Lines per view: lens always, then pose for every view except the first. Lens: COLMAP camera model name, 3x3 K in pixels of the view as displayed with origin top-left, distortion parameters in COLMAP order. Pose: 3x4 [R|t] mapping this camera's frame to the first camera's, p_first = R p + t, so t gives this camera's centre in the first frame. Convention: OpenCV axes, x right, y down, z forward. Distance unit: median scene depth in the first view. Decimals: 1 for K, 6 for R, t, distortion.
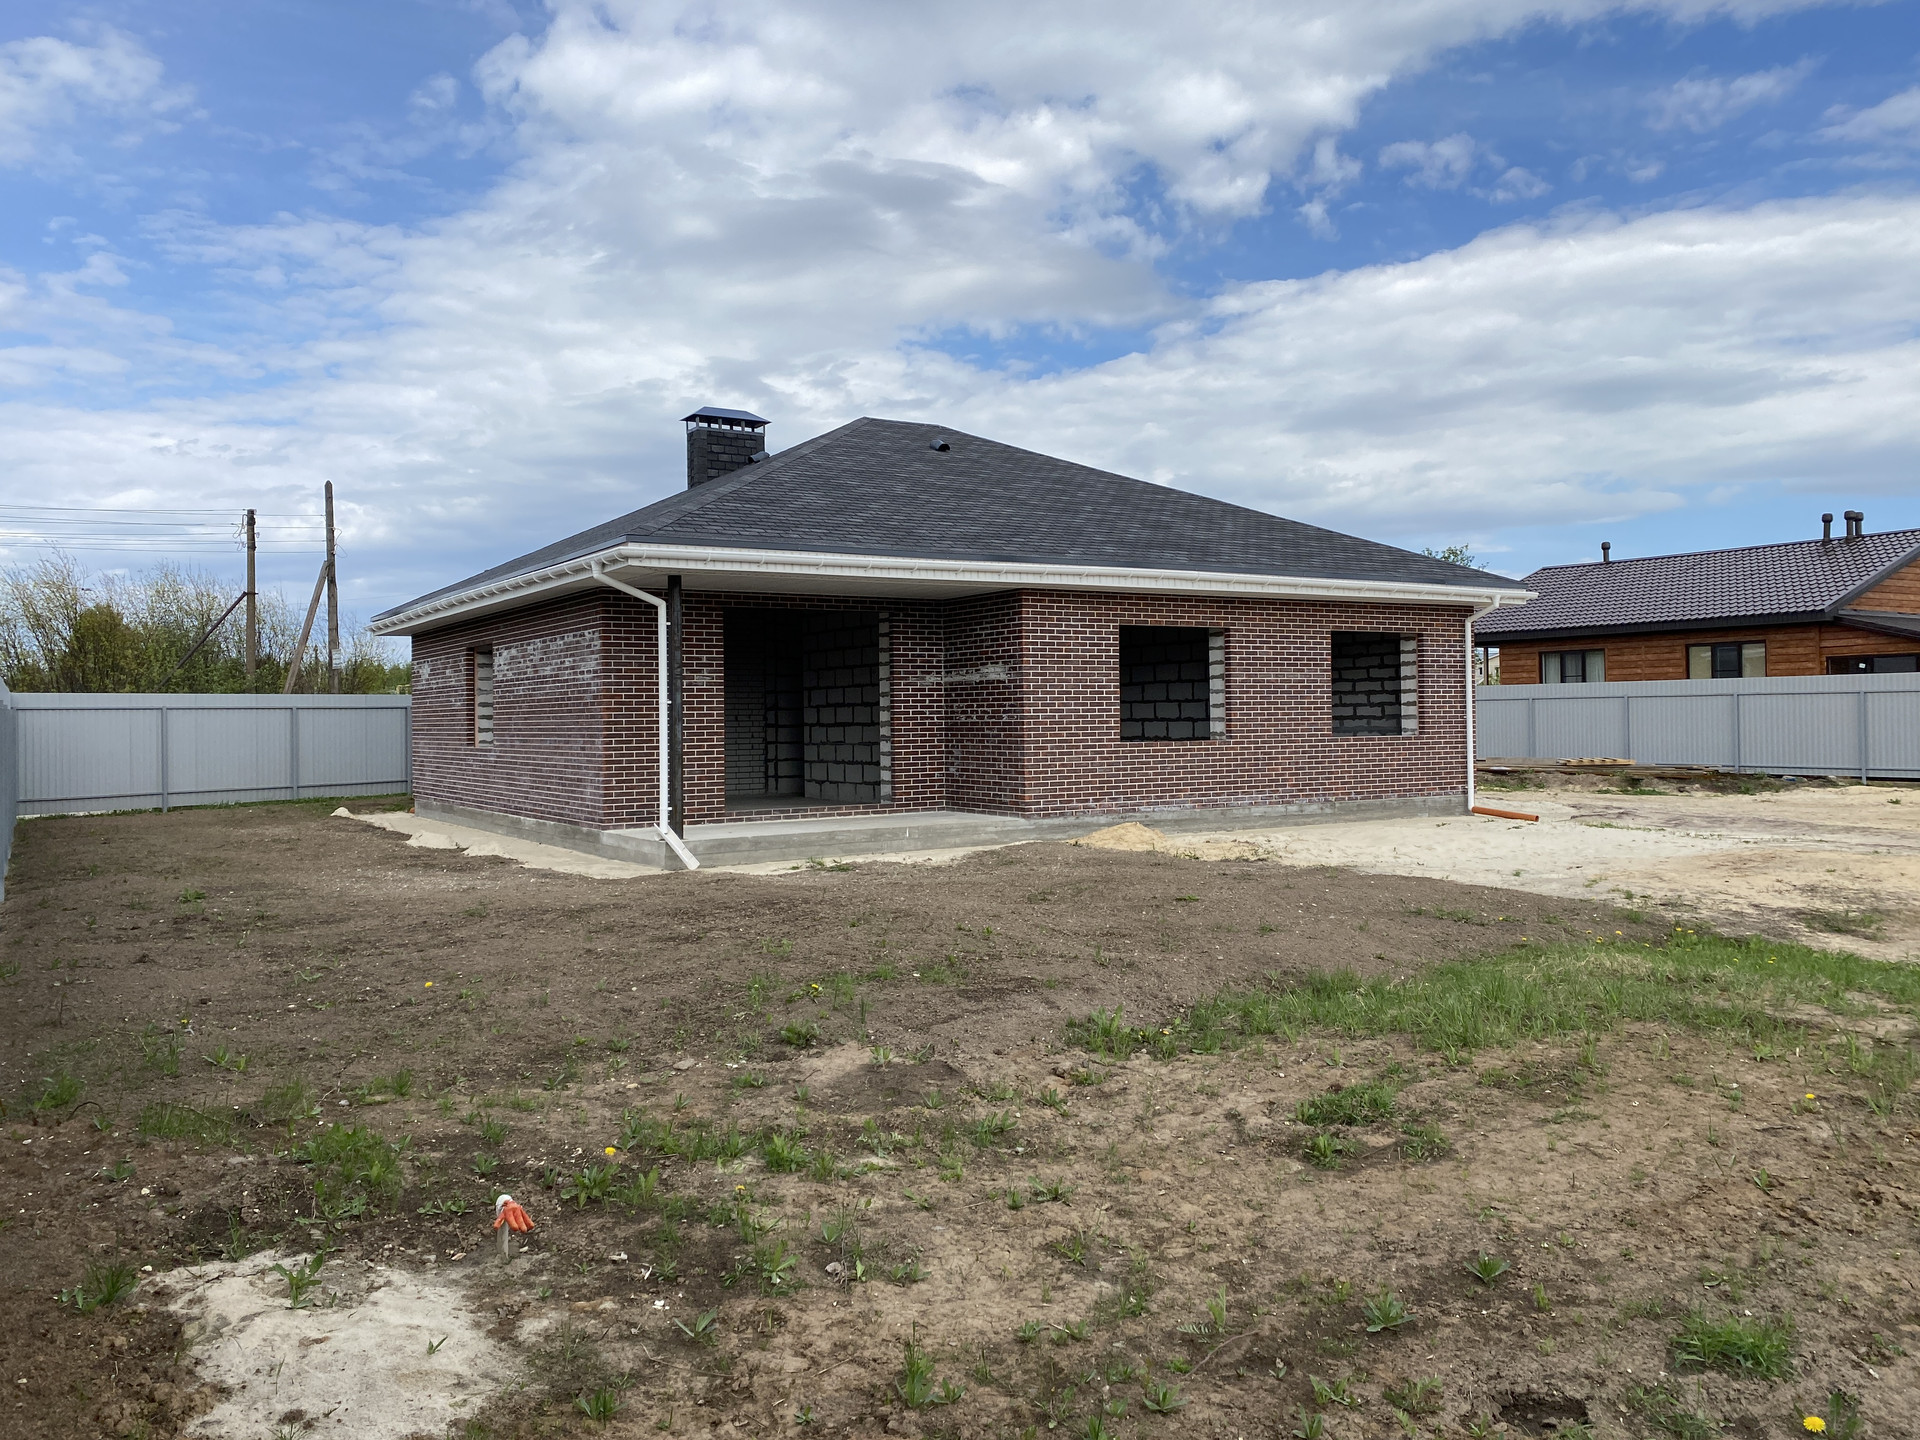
lens RADIAL K [[1465.0, 0, 959.2], [0, 1465.0, 717.6], [0, 0, 1]] dist [0.032747, -0.036619]
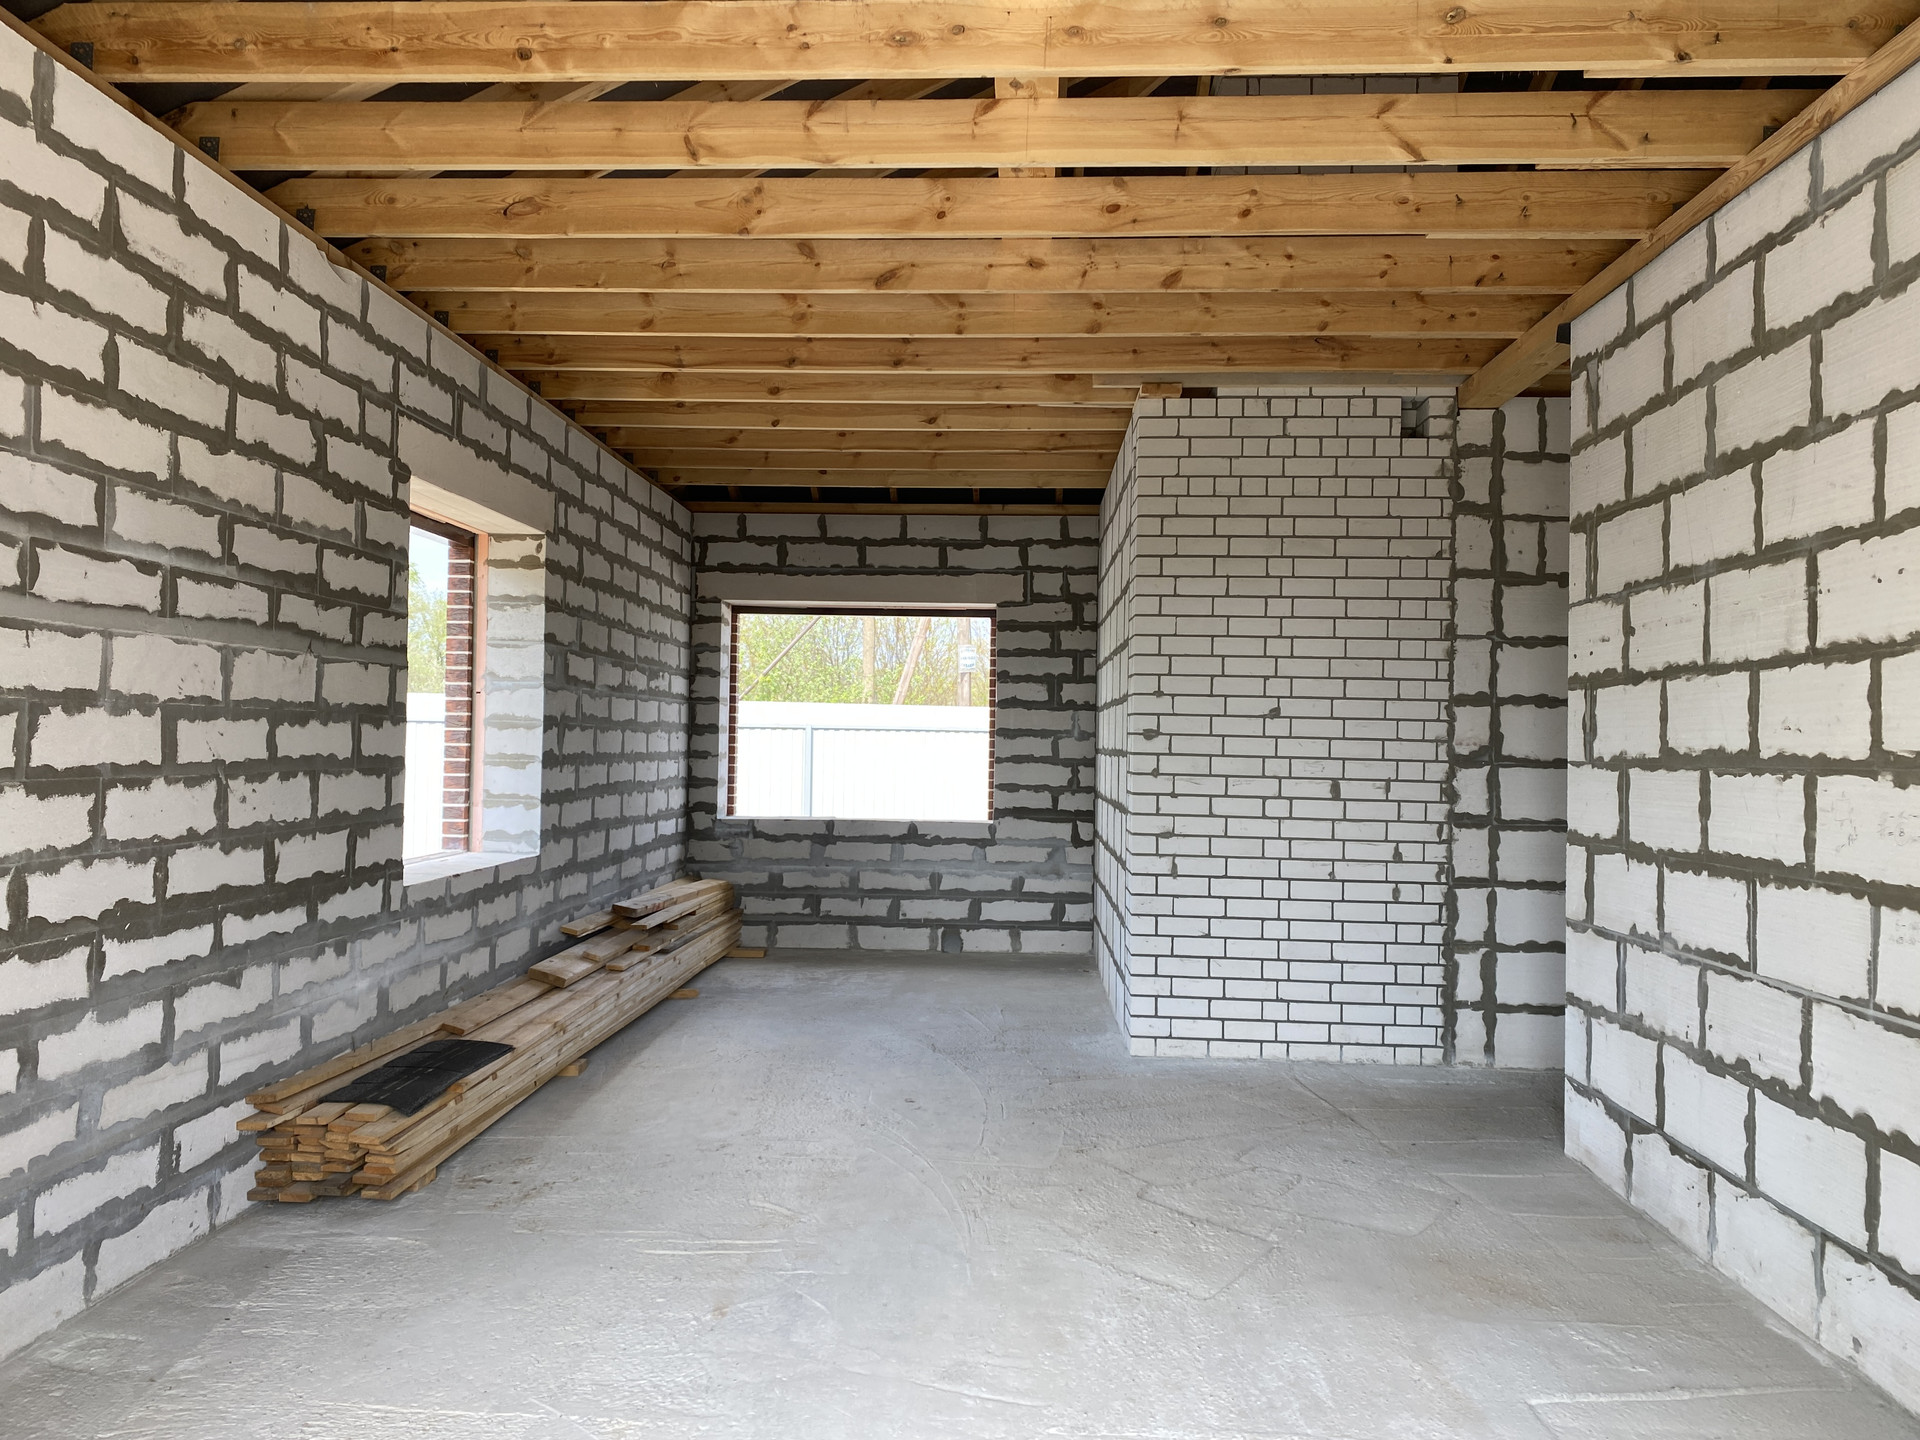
lens RADIAL K [[1465.0, 0, 958.2], [0, 1465.0, 715.3], [0, 0, 1]] dist [0.032747, -0.036619]
pose [[0.823269, 0.017708, -0.567375, -0.050818], [-0.028612, 0.999537, -0.010320, -0.008917], [0.566930, 0.024730, 0.823395, 0.716099]]
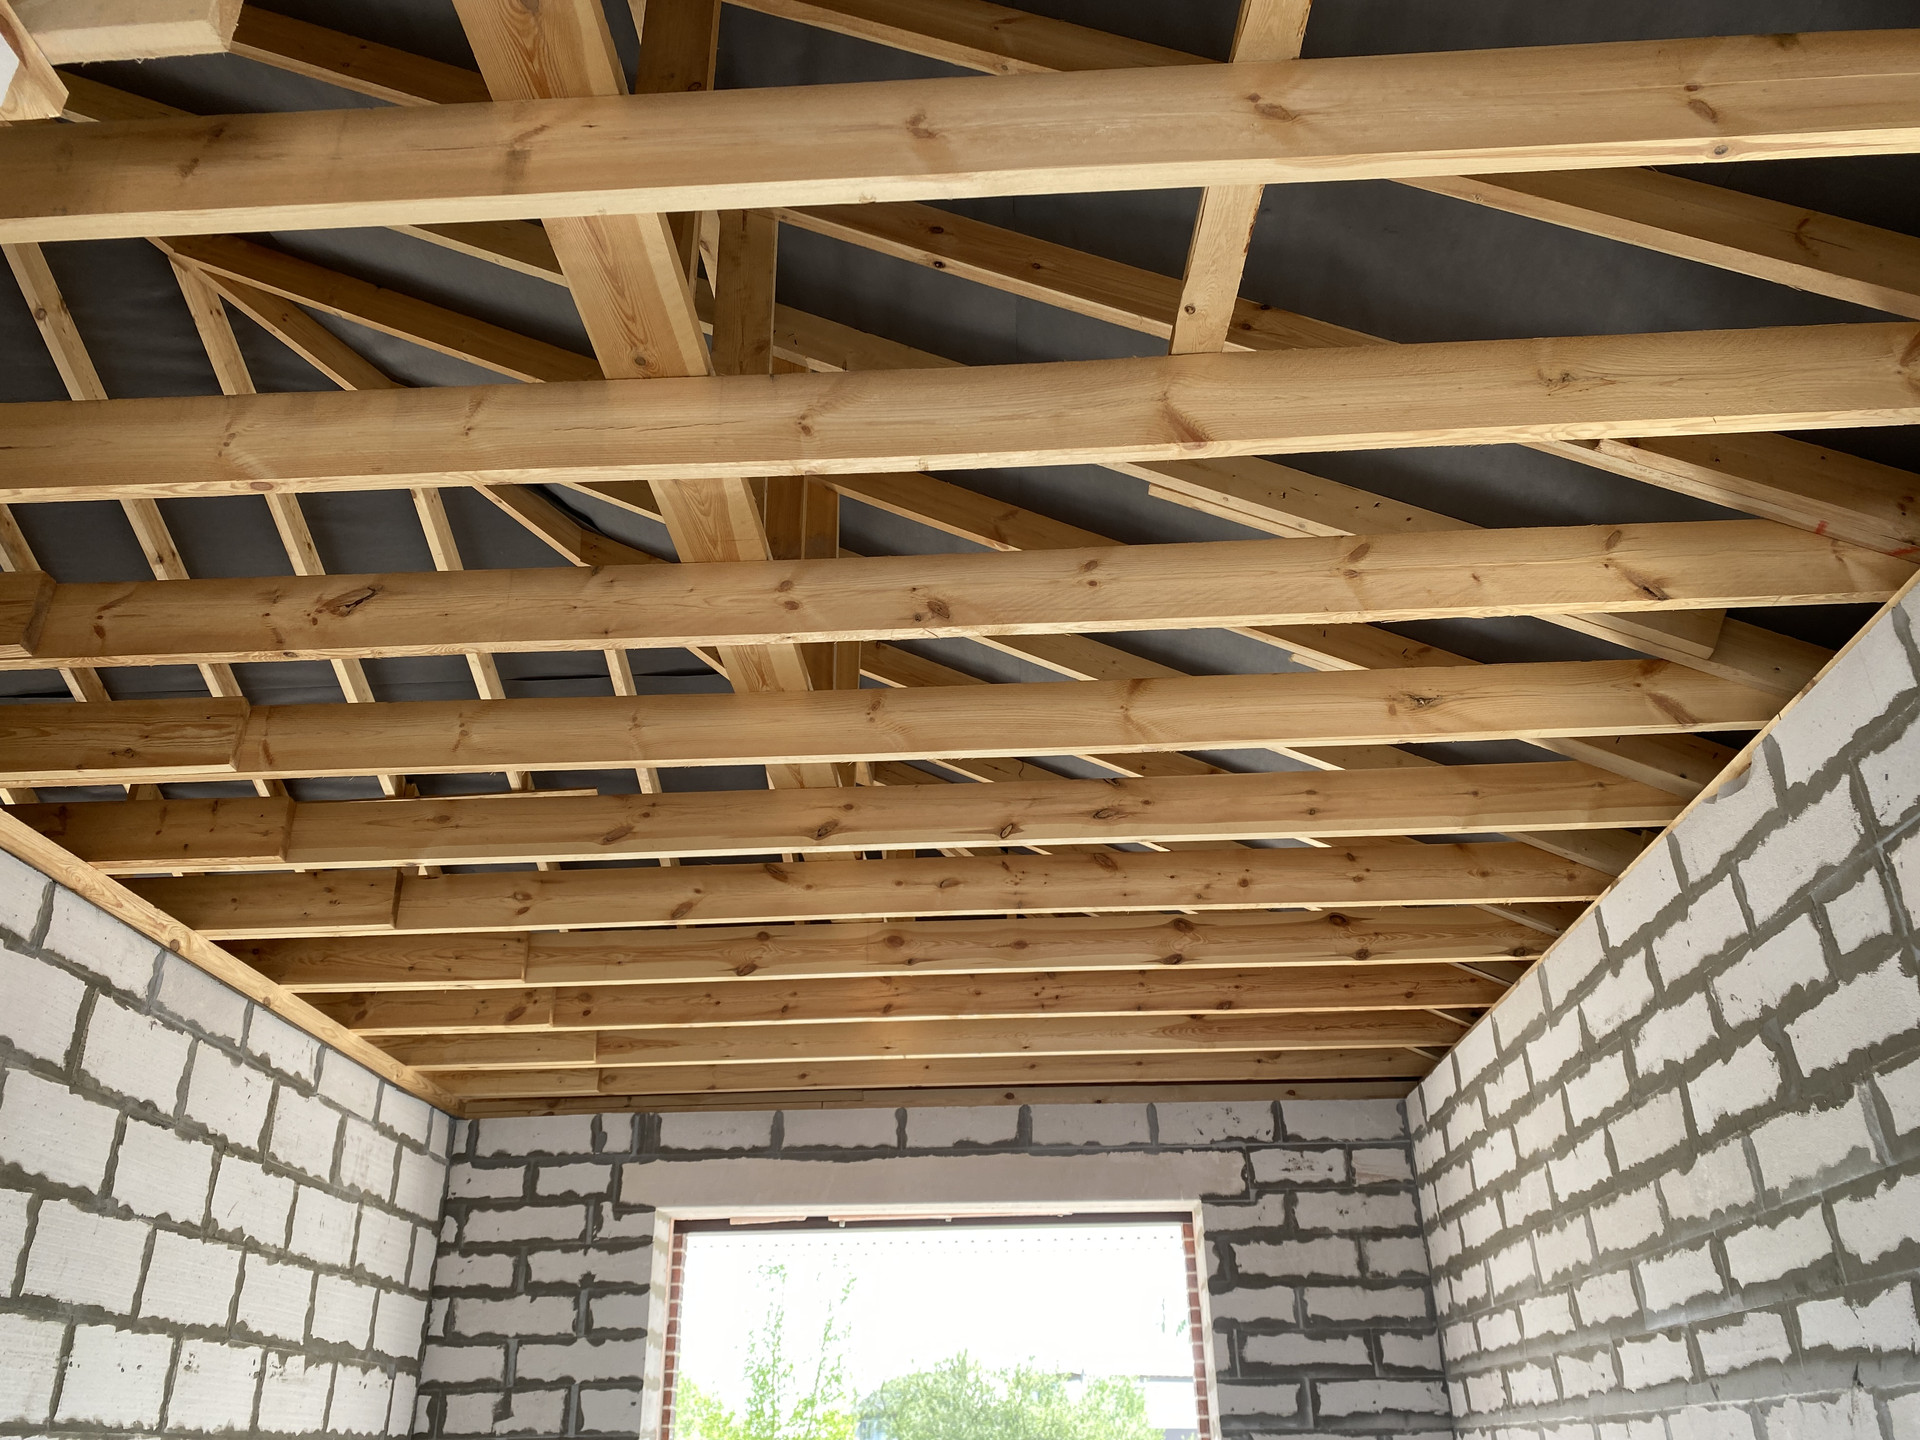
lens RADIAL K [[1465.0, 0, 939.2], [0, 1465.0, 732.2], [0, 0, 1]] dist [0.032747, -0.036619]
pose [[-0.810993, 0.284941, 0.510979, -0.313431], [0.026521, 0.890391, -0.454422, -0.012169], [-0.584455, -0.354981, -0.729658, 1.071569]]
